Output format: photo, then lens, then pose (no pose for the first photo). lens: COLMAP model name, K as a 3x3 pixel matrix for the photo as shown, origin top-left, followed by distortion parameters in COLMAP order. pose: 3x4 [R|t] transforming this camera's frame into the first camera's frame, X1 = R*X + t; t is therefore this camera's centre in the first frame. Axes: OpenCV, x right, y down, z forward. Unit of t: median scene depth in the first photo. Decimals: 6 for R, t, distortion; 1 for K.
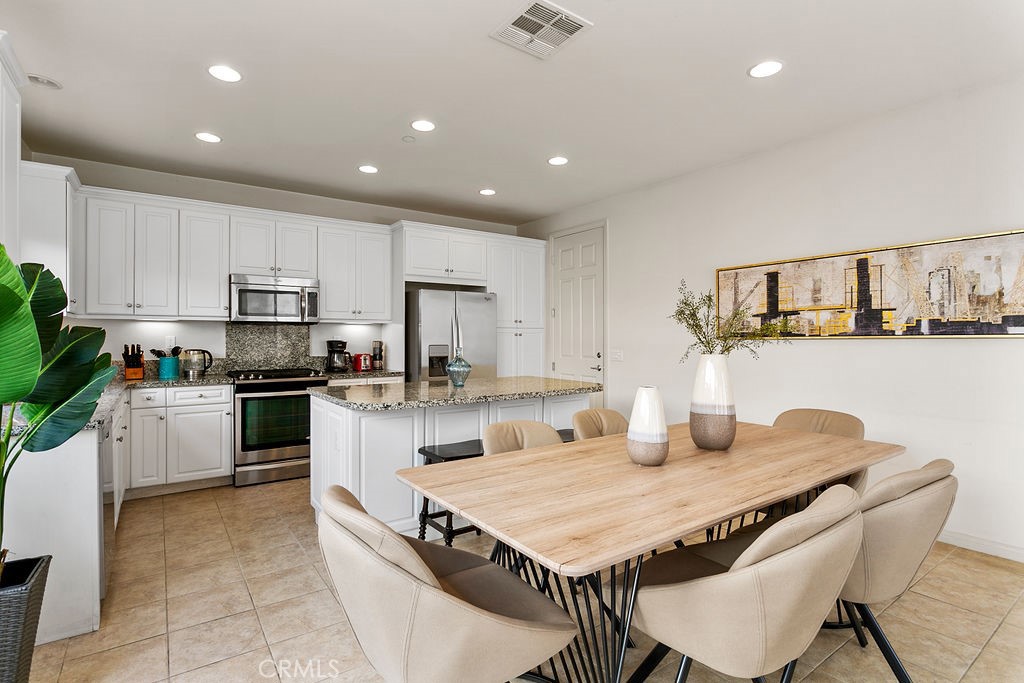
lens RADIAL K [[498.2, 0, 509.6], [0, 498.2, 336.9], [0, 0, 1]] dist [-0.004582, -0.000003]
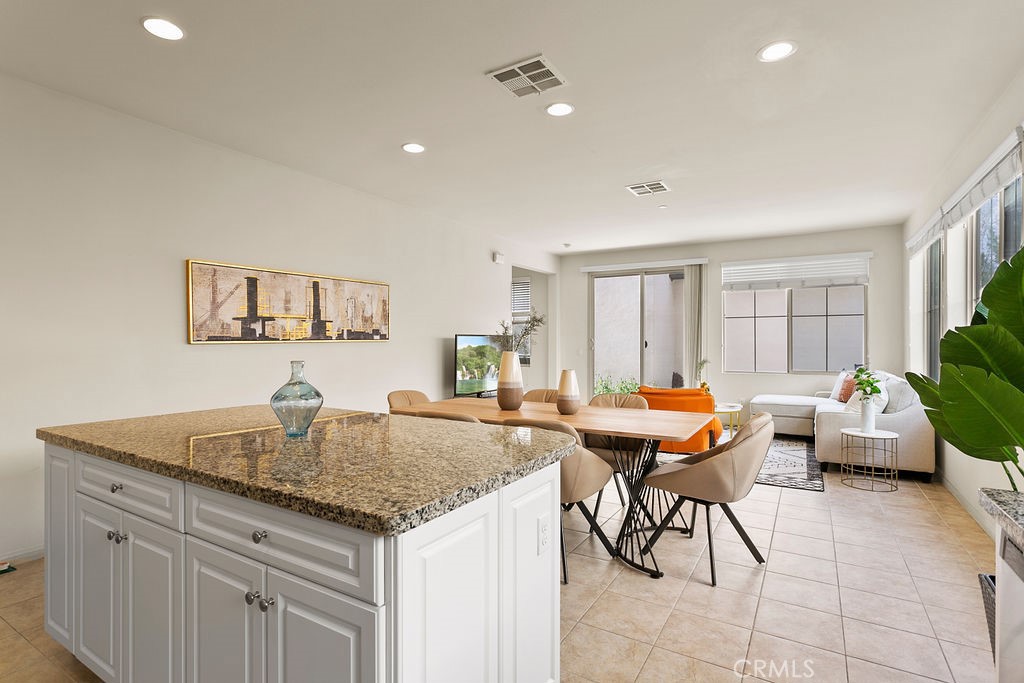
lens RADIAL K [[498.2, 0, 502.8], [0, 498.2, 344.2], [0, 0, 1]] dist [-0.004582, -0.000003]
pose [[-0.392215, -0.005071, 0.919859, -0.690466], [0.000489, 0.999984, 0.005722, 0.000999], [-0.919873, 0.002694, -0.392207, 1.056798]]
